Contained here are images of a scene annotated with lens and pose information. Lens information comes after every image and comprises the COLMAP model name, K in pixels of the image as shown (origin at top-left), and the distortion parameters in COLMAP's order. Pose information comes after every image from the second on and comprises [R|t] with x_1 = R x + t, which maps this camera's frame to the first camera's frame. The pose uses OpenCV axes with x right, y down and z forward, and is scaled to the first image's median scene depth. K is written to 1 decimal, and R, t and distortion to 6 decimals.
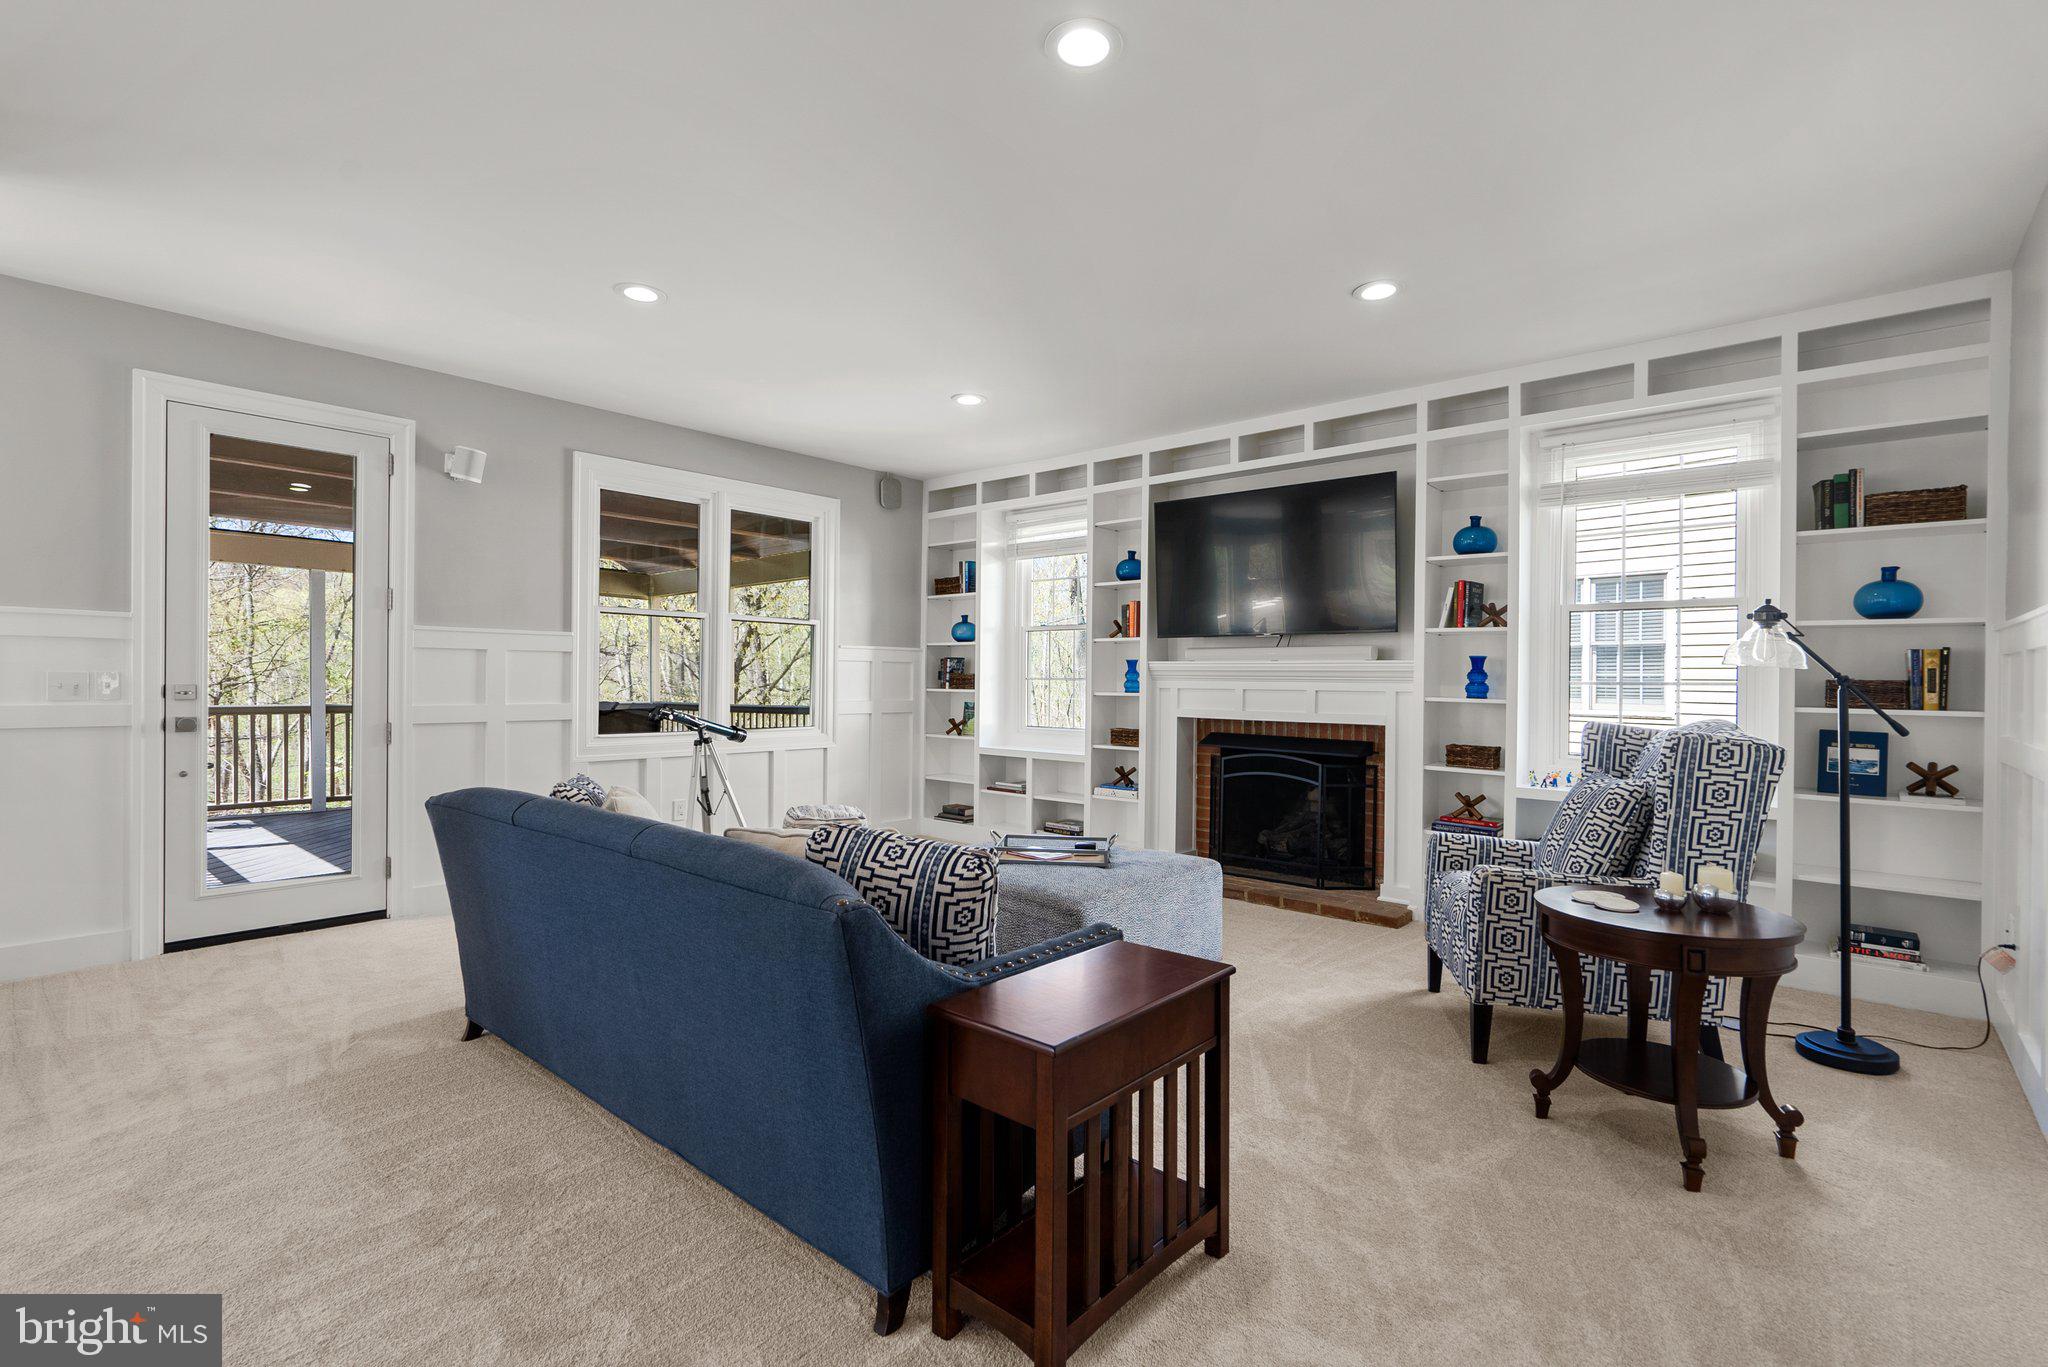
lens RADIAL K [[945.8, 0, 1014.2], [0, 945.8, 679.3], [0, 0, 1]] dist [-0.003152, 0.001047]
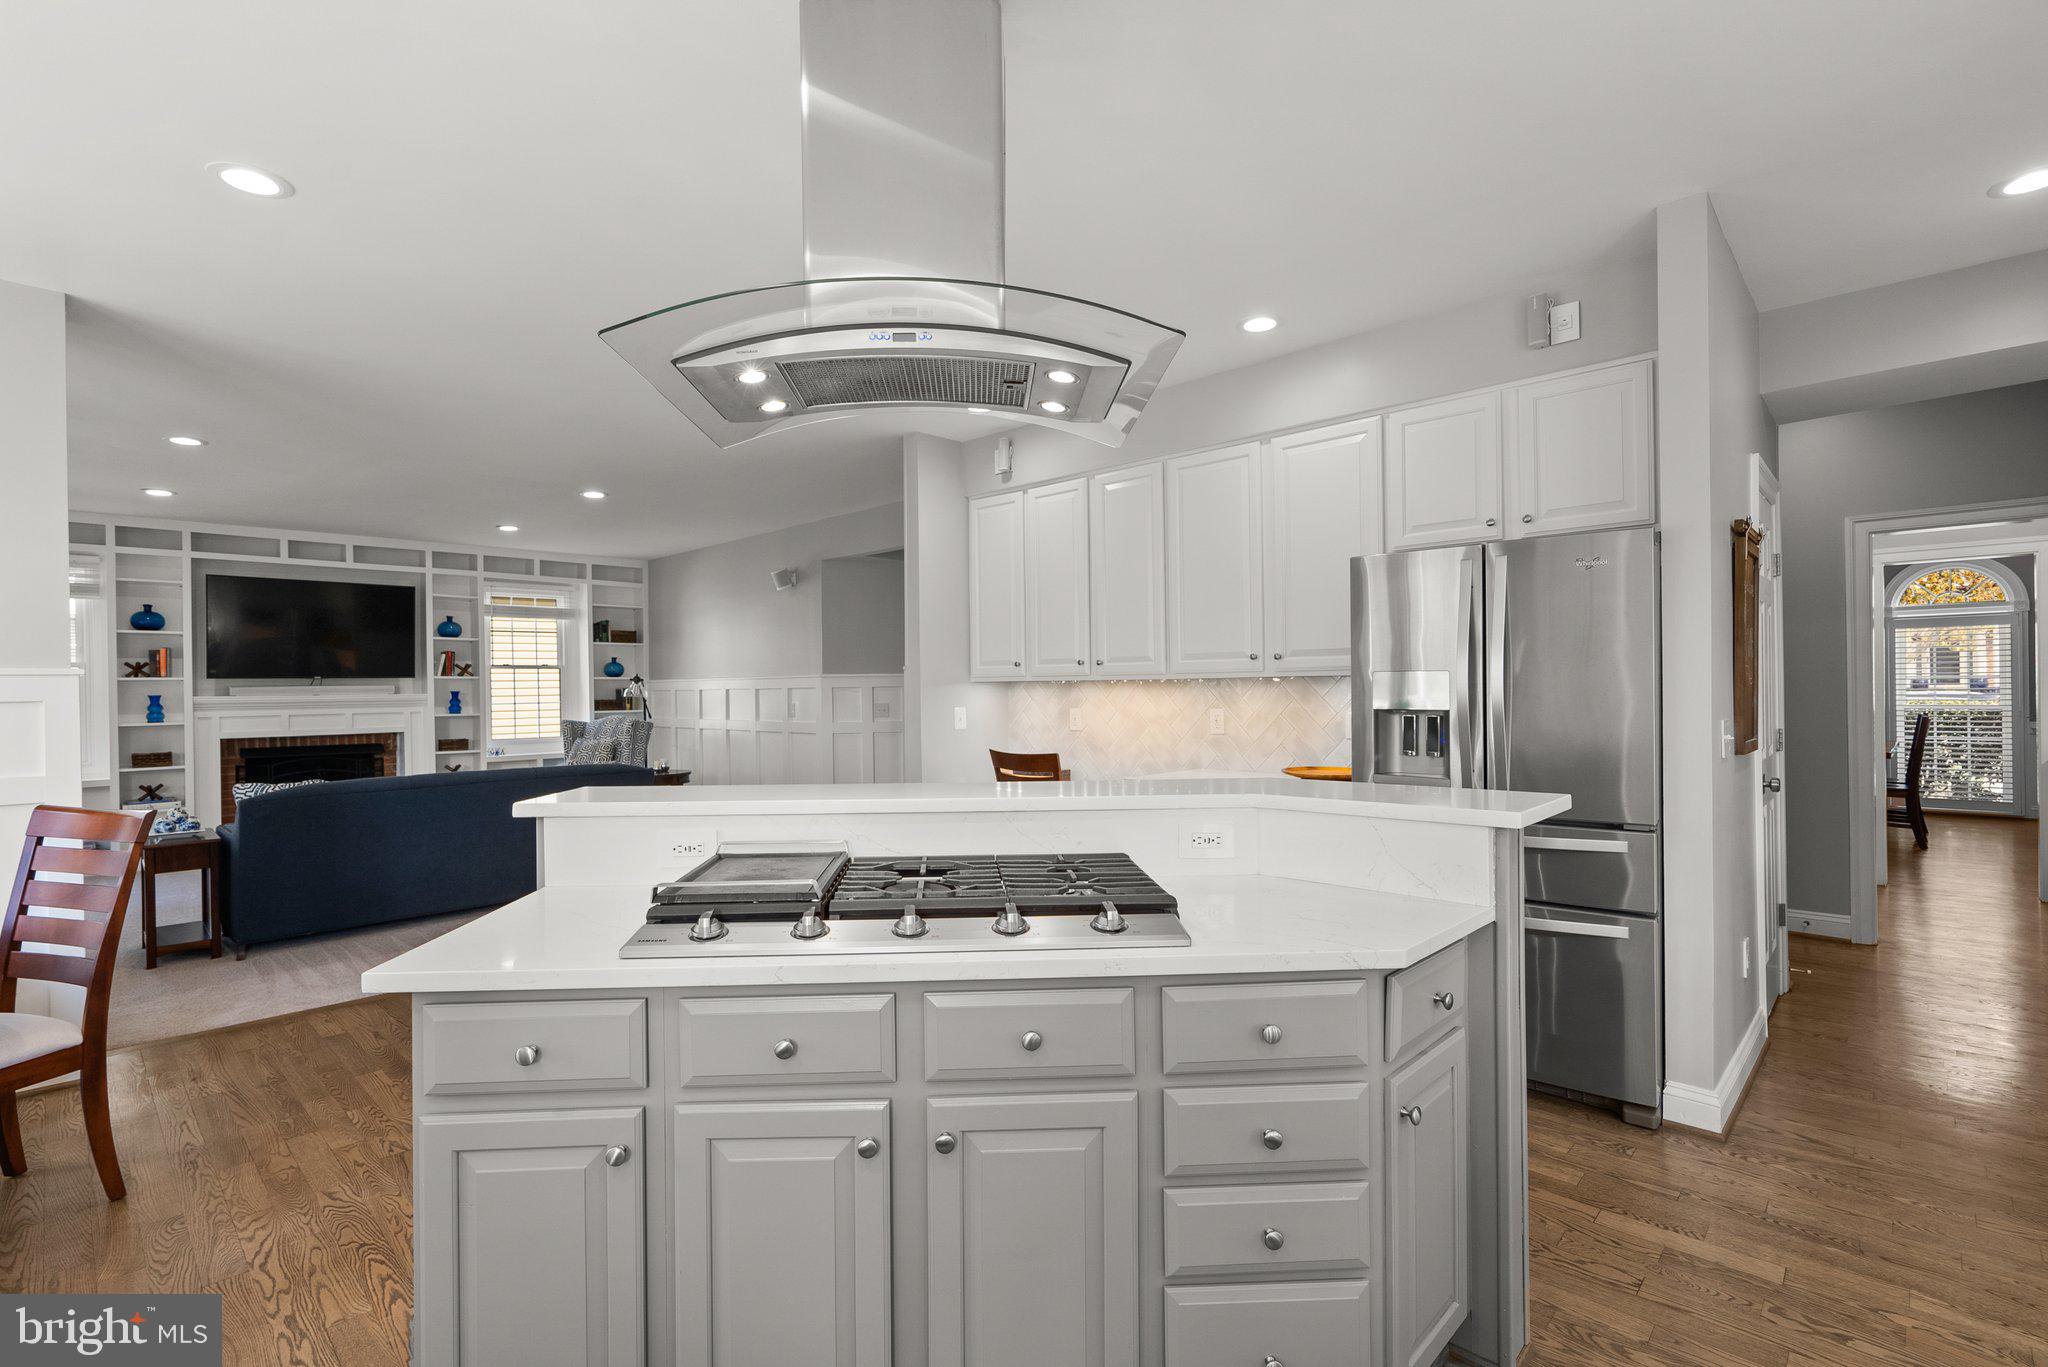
lens RADIAL K [[945.8, 0, 1014.2], [0, 945.8, 679.3], [0, 0, 1]] dist [-0.003152, 0.001047]
pose [[0.042654, 0.008672, 0.999052, -1.329750], [0.026580, 0.999599, -0.009812, -0.000223], [-0.998736, 0.026974, 0.042406, -0.192087]]
